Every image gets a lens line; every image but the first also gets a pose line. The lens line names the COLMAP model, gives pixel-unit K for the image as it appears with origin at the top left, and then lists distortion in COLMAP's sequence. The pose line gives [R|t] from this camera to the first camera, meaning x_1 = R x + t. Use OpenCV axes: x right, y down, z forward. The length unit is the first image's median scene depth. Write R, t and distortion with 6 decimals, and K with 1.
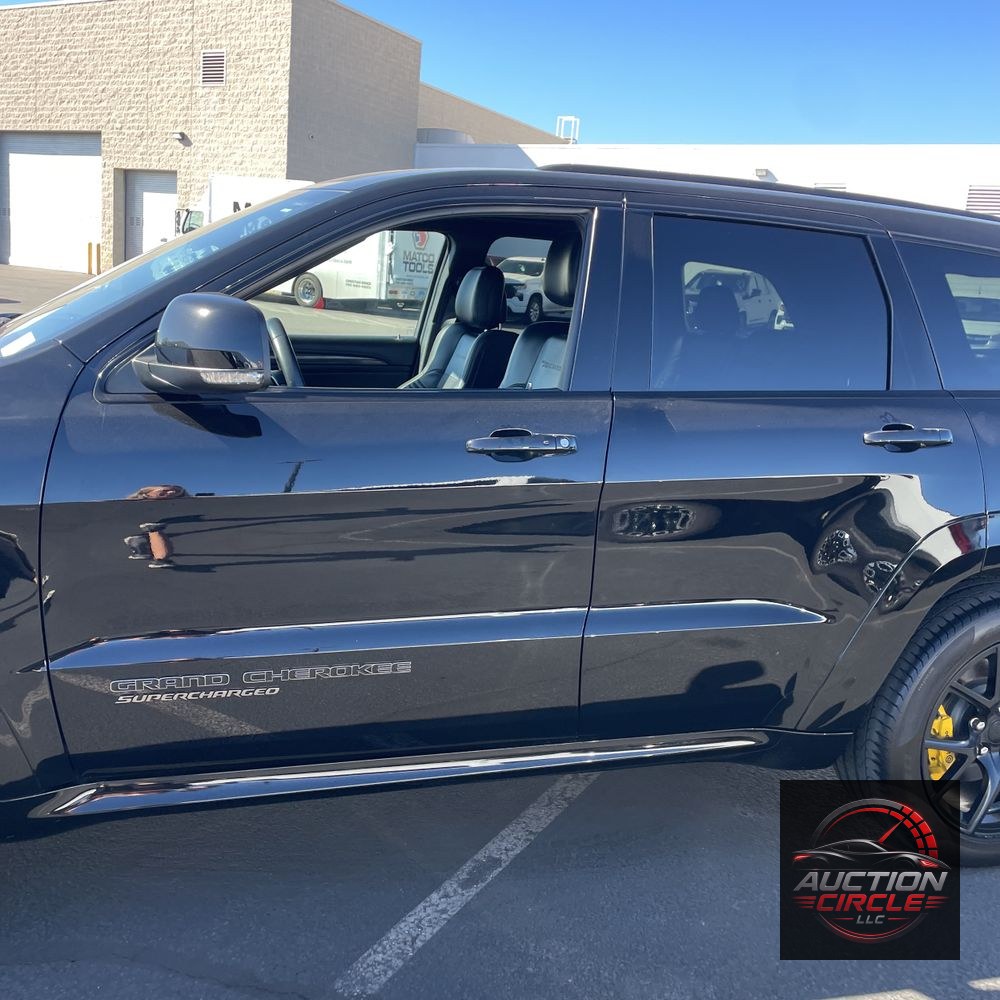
lens RADIAL K [[1000.0, 0, 497.7], [0, 1000.0, 497.1], [0, 0, 1]] dist [0.044272, 0.000000]
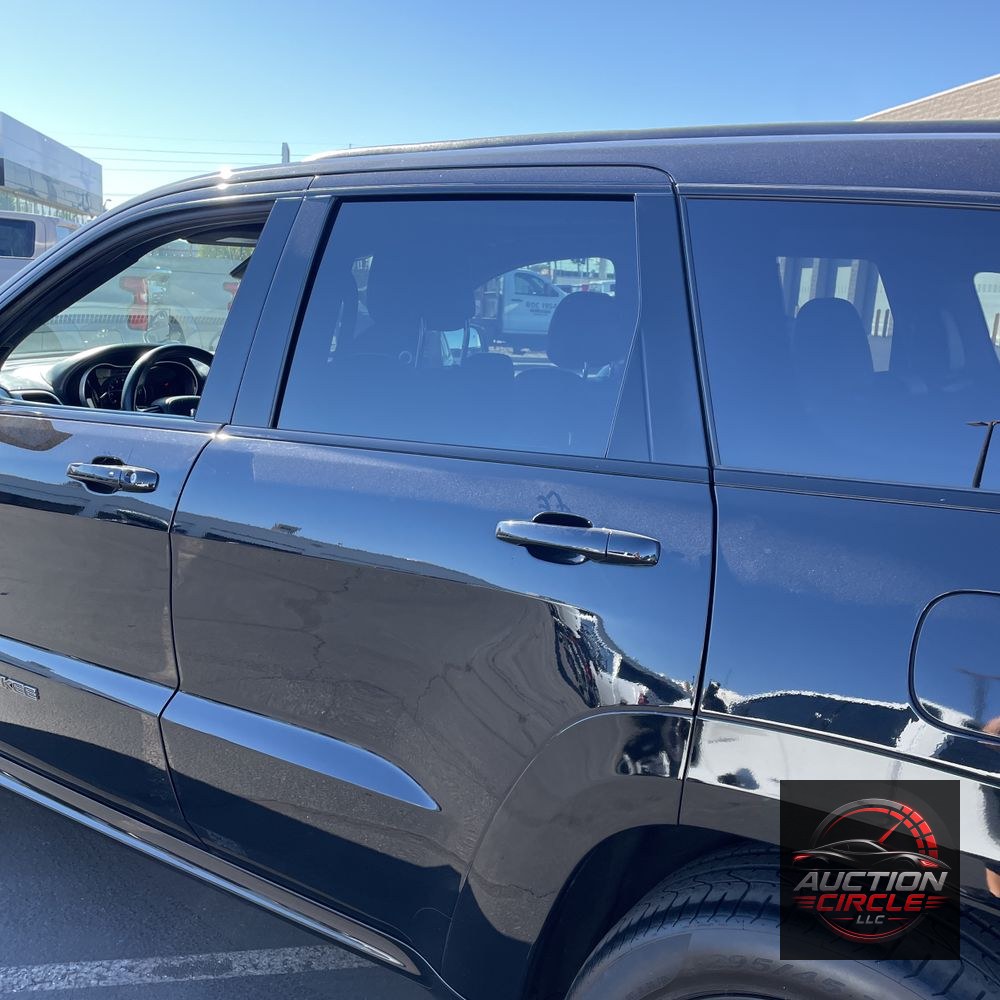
lens RADIAL K [[1000.0, 0, 490.7], [0, 1000.0, 502.8], [0, 0, 1]] dist [0.044272, 0.000000]
pose [[0.629842, 0.106840, -0.769340, 0.062464], [-0.158663, 0.987306, 0.007216, -0.005907], [0.760345, 0.117521, 0.638799, 0.047048]]
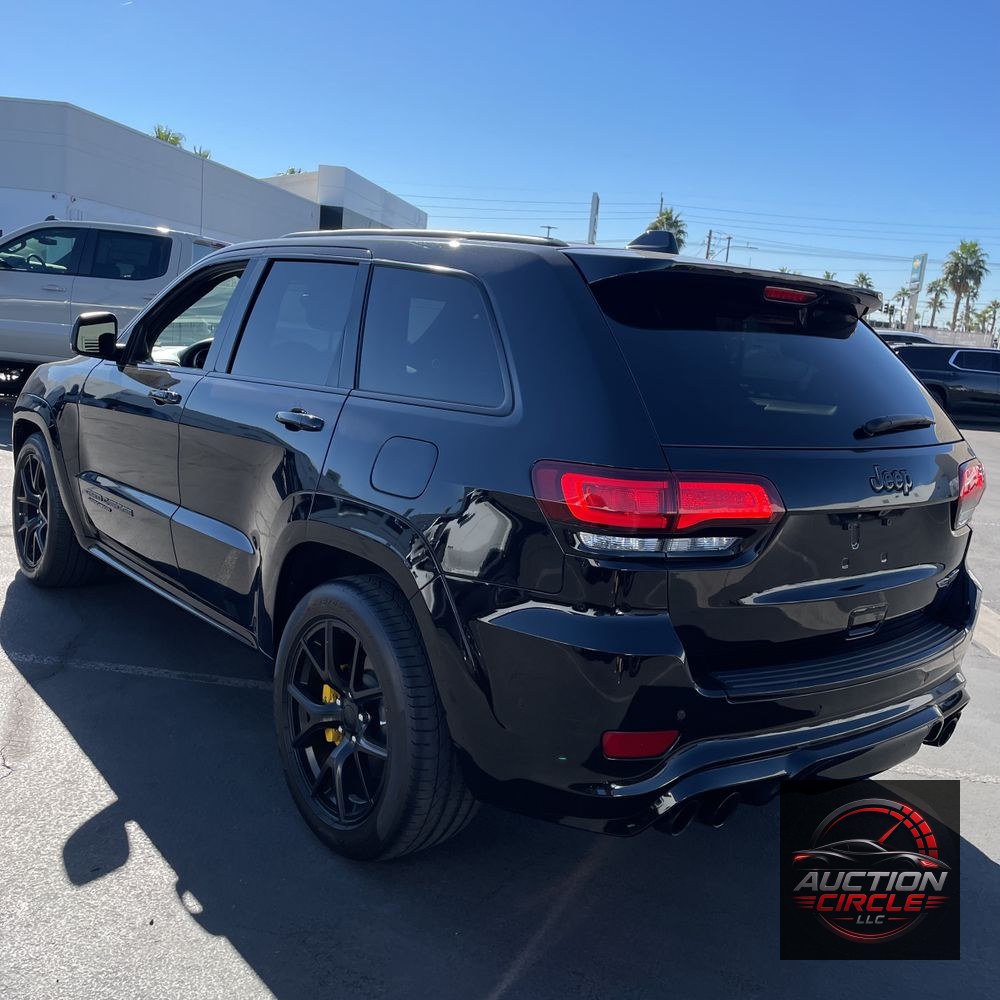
lens RADIAL K [[1000.0, 0, 504.5], [0, 1000.0, 499.4], [0, 0, 1]] dist [0.044272, 0.000000]
pose [[0.377632, 0.117716, -0.918443, 0.125311], [-0.248703, 0.968333, 0.021853, -0.004219], [0.891931, 0.220167, 0.394950, 0.059369]]
